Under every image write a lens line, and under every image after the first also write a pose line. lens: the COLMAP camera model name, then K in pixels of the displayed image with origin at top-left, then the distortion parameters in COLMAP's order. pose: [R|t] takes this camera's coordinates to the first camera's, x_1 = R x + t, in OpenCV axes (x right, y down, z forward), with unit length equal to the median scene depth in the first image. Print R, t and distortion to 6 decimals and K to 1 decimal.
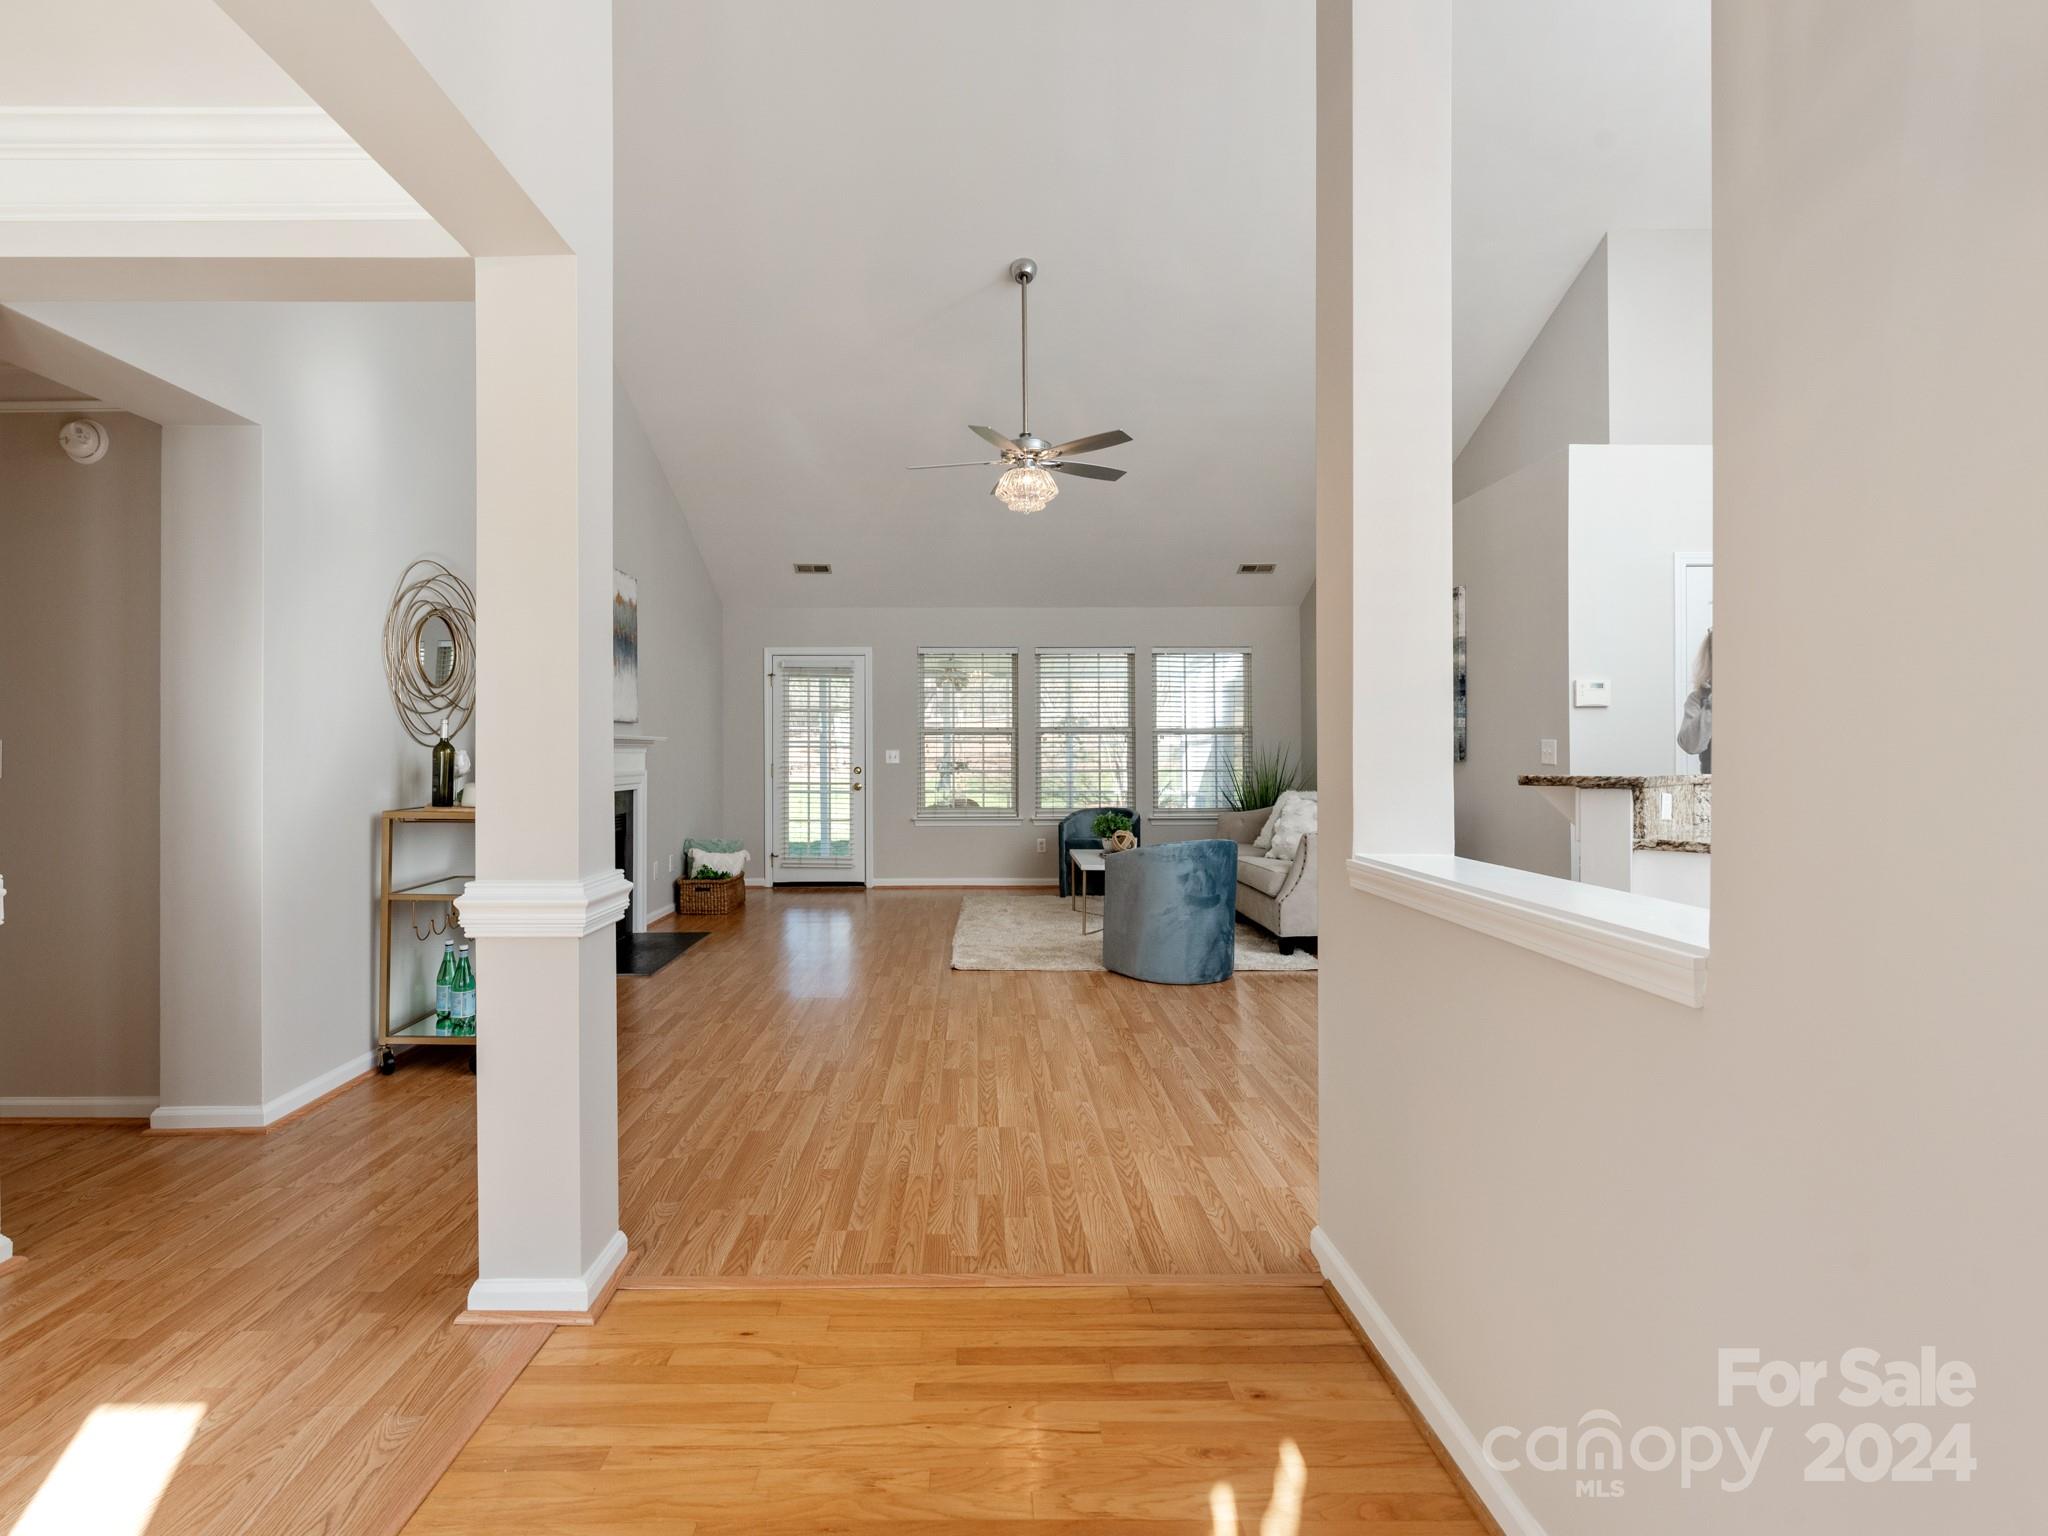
lens RADIAL K [[1029.5, 0, 989.6], [0, 1029.5, 759.6], [0, 0, 1]] dist [0.001863, 0.000471]
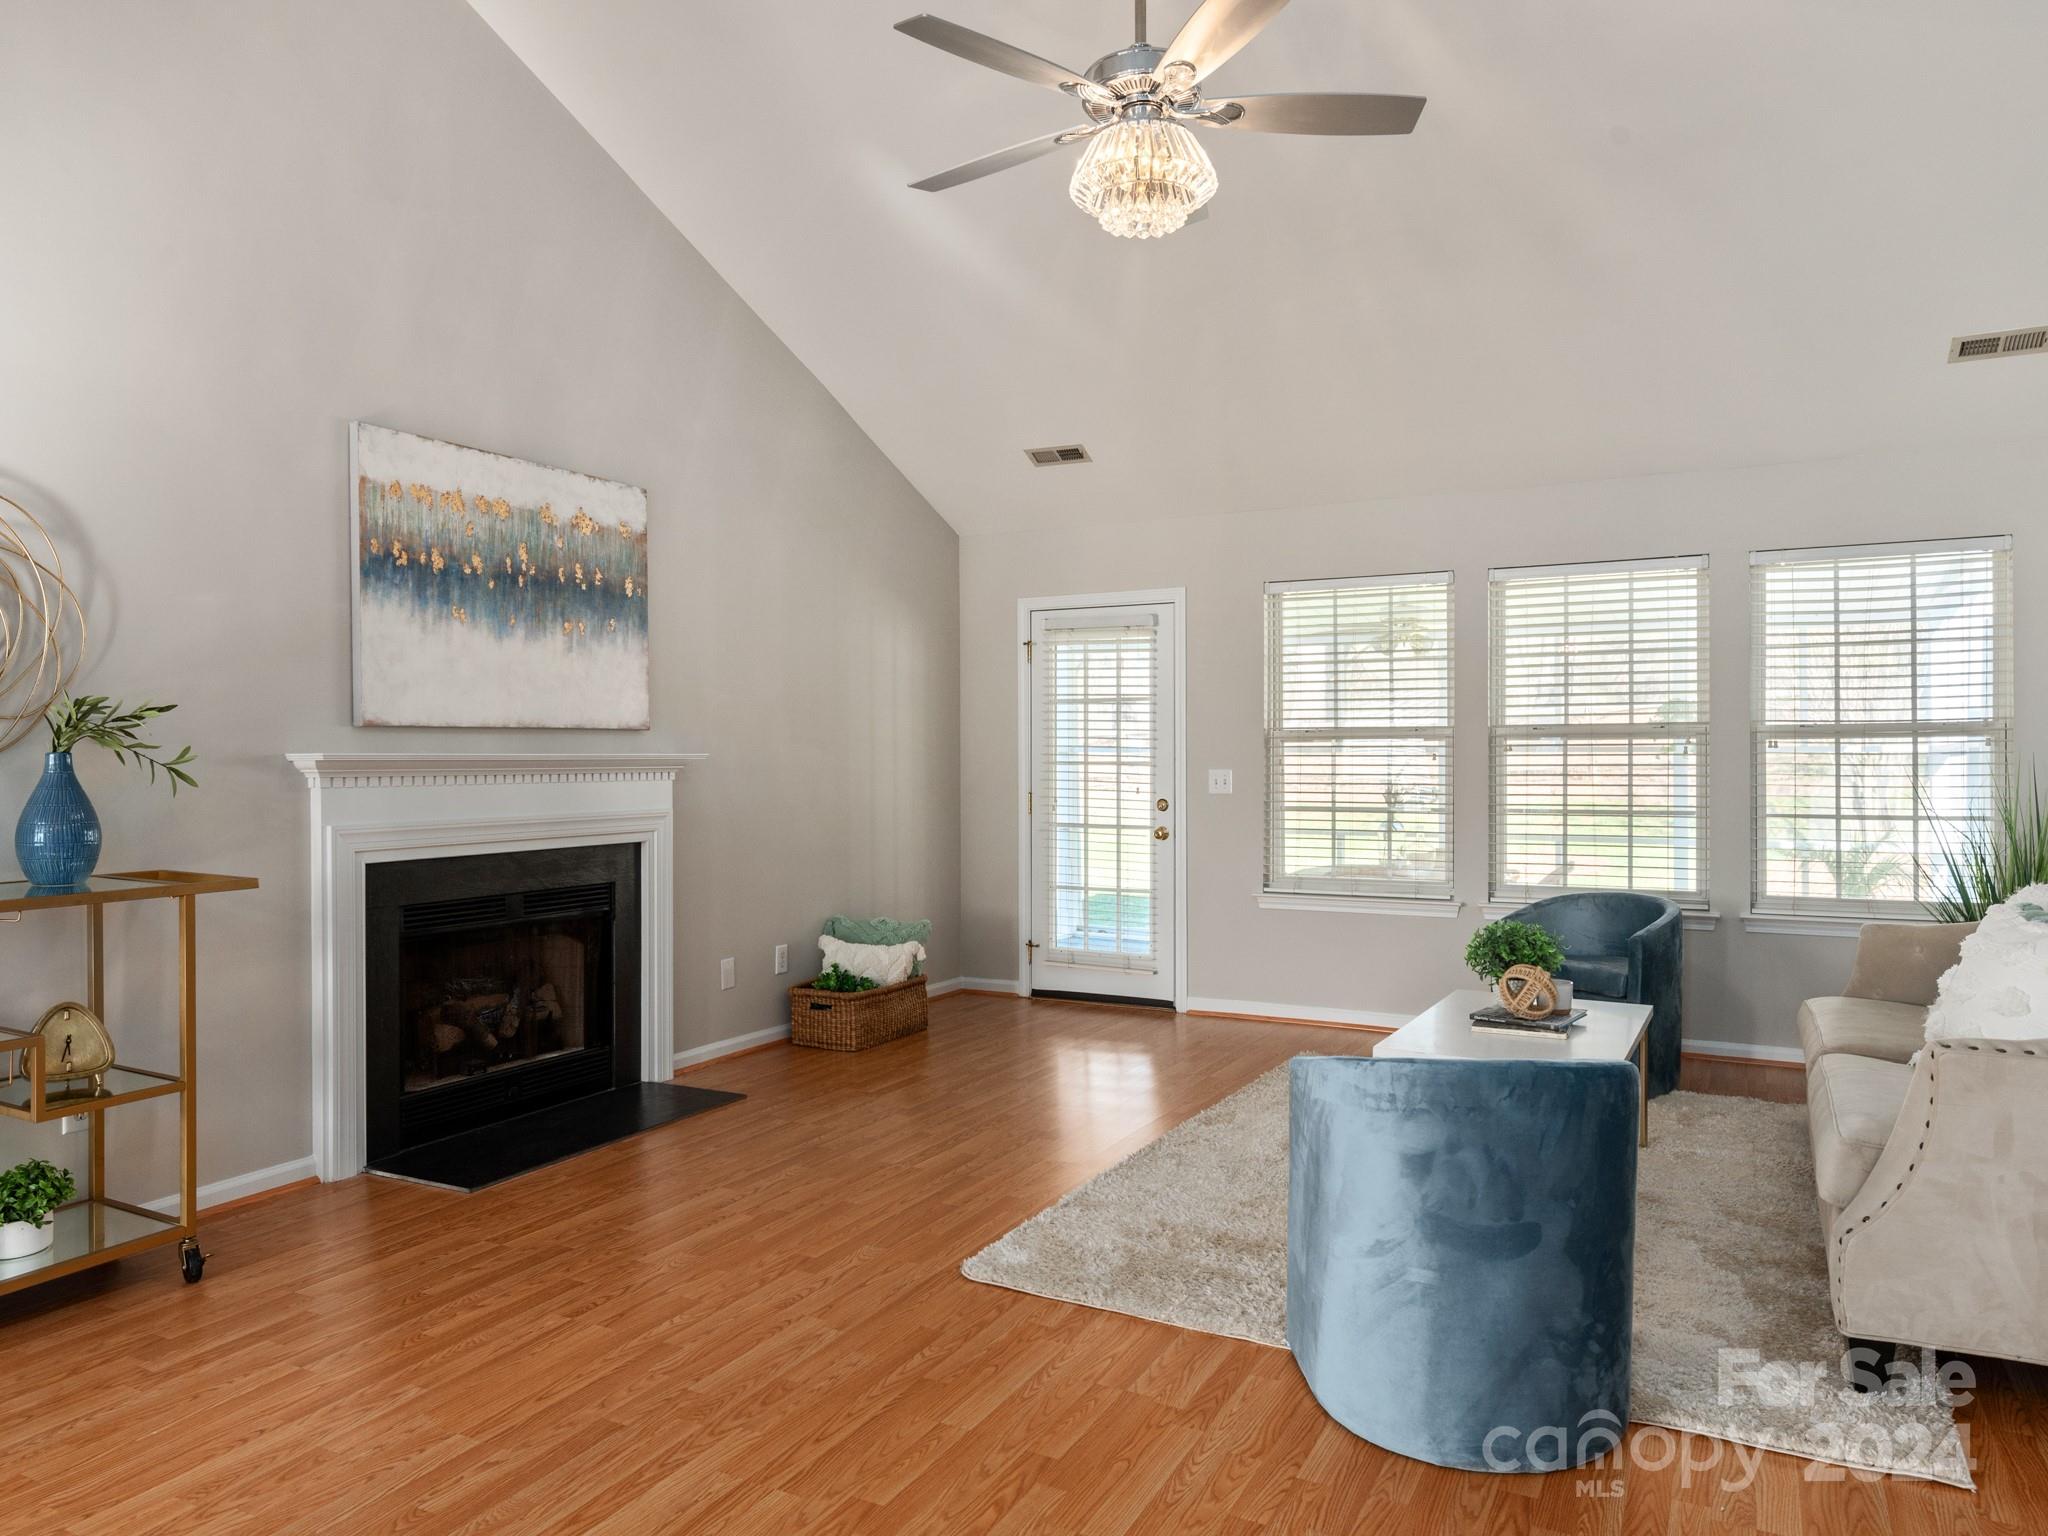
lens RADIAL K [[1369.6, 0, 1021.5], [0, 1369.6, 767.9], [0, 0, 1]] dist [0.007973, -0.002581]
pose [[0.877646, 0.004184, -0.479291, 0.173478], [-0.003023, 0.999990, 0.003194, -0.012748], [0.479300, -0.001355, 0.877650, 0.308608]]
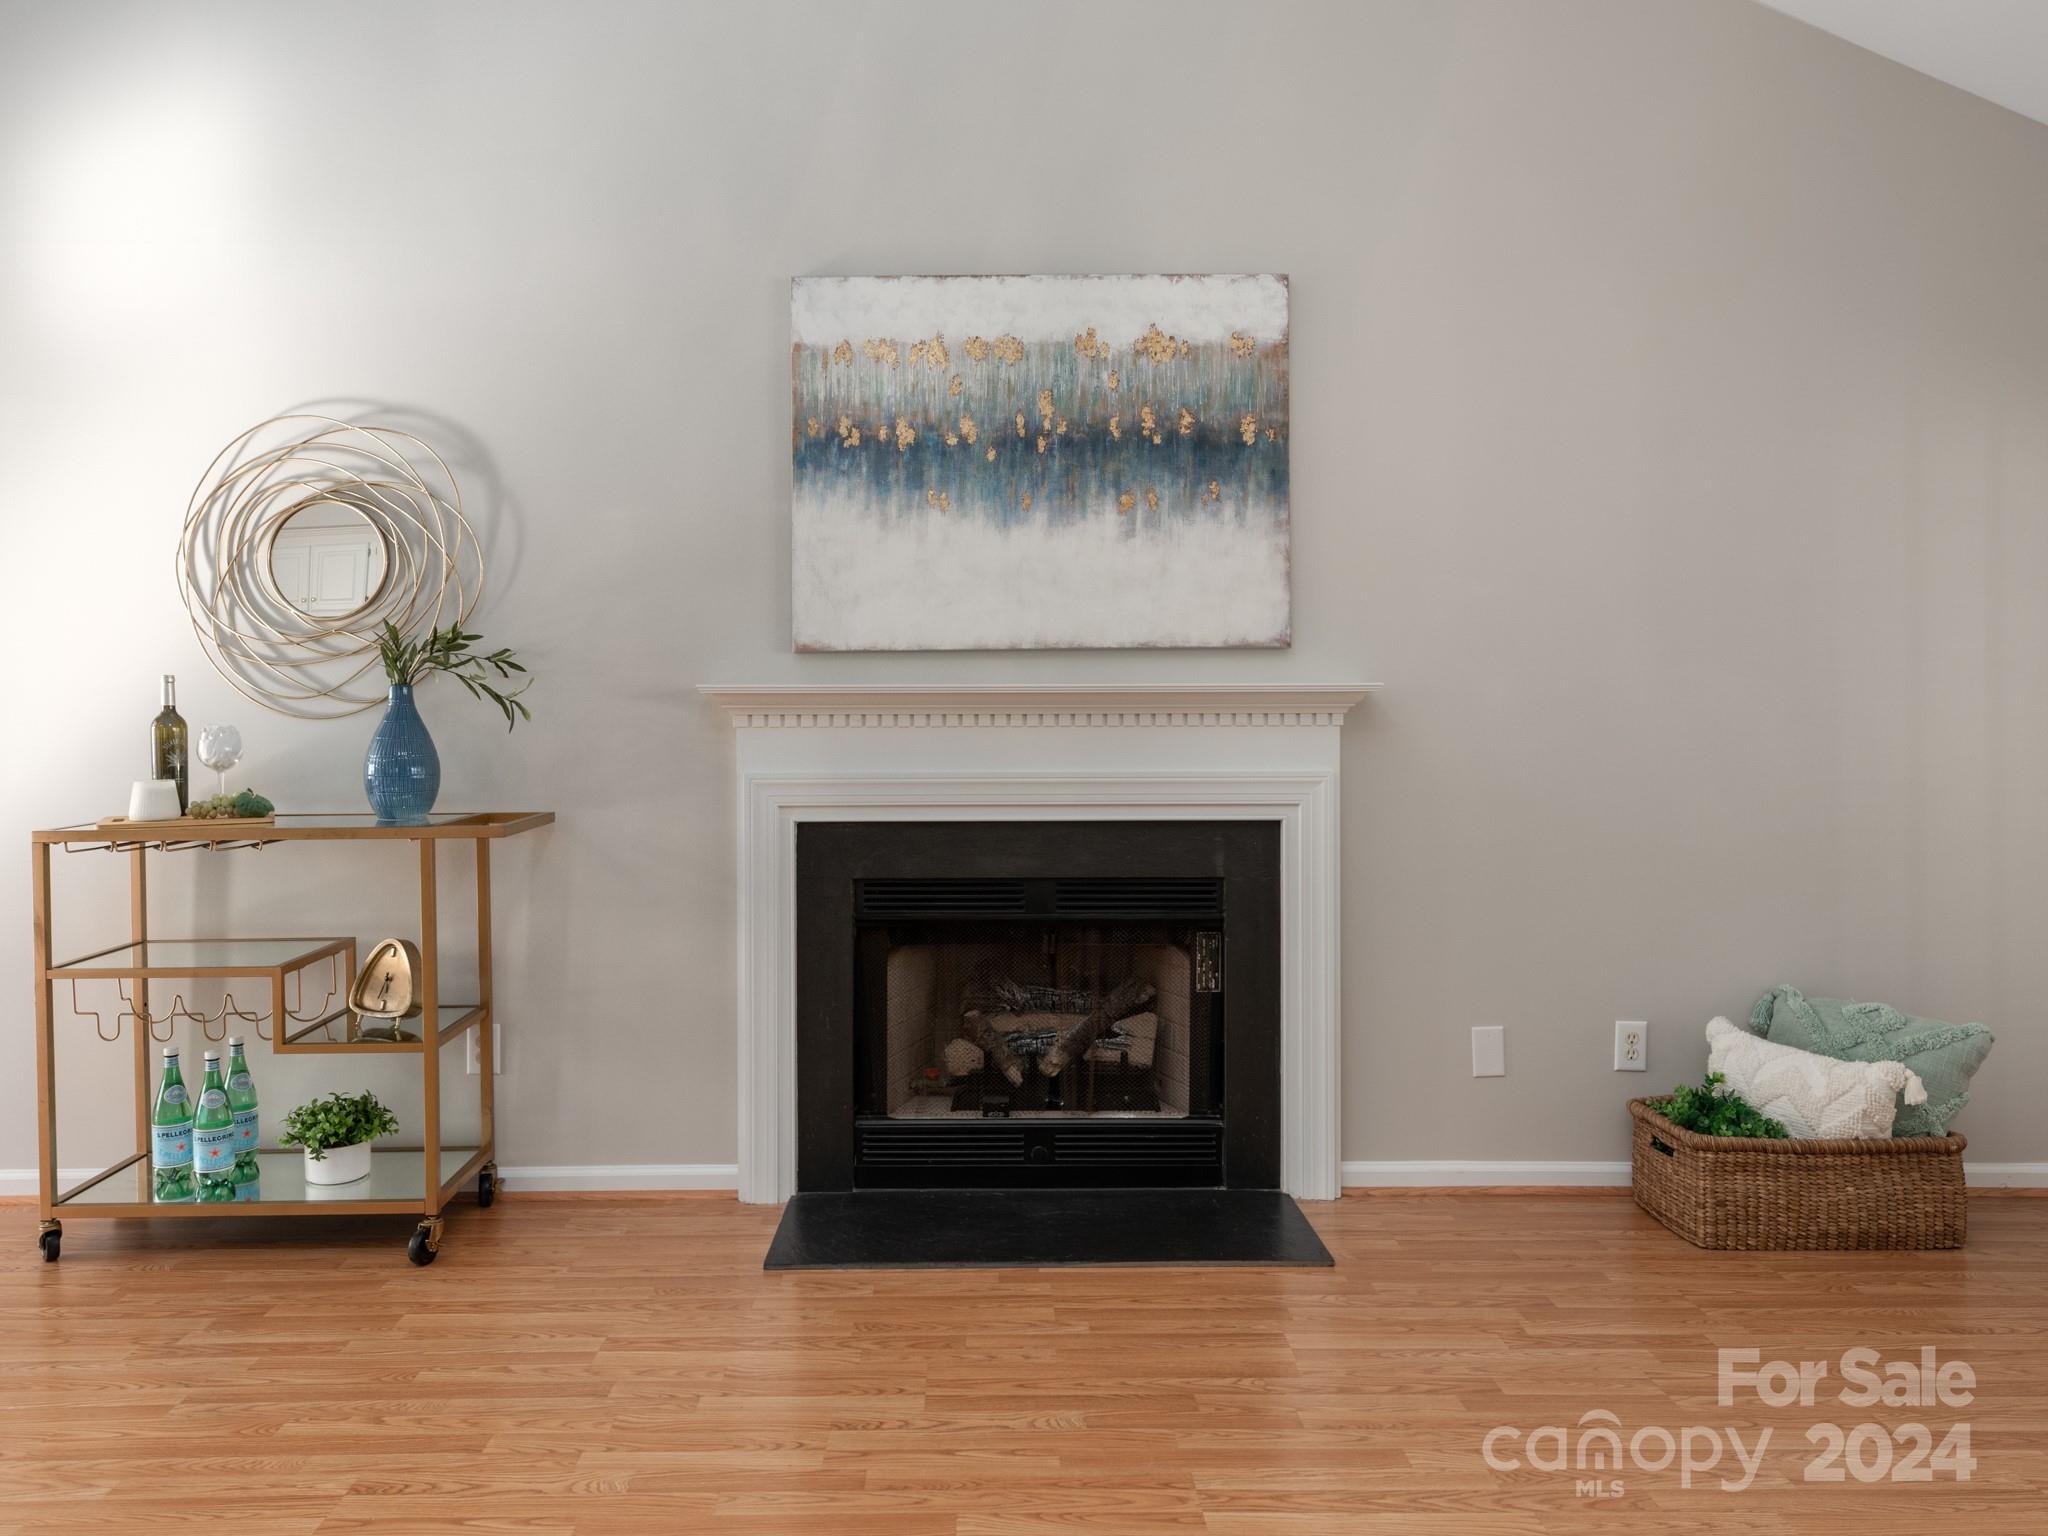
lens RADIAL K [[1496.1, 0, 995.2], [0, 1496.1, 725.4], [0, 0, 1]] dist [0.002897, -0.002097]
pose [[-0.008731, 0.005260, -0.999948, 0.165157], [-0.003830, 0.999979, 0.005294, -0.006742], [0.999955, 0.003876, -0.008711, 0.679403]]
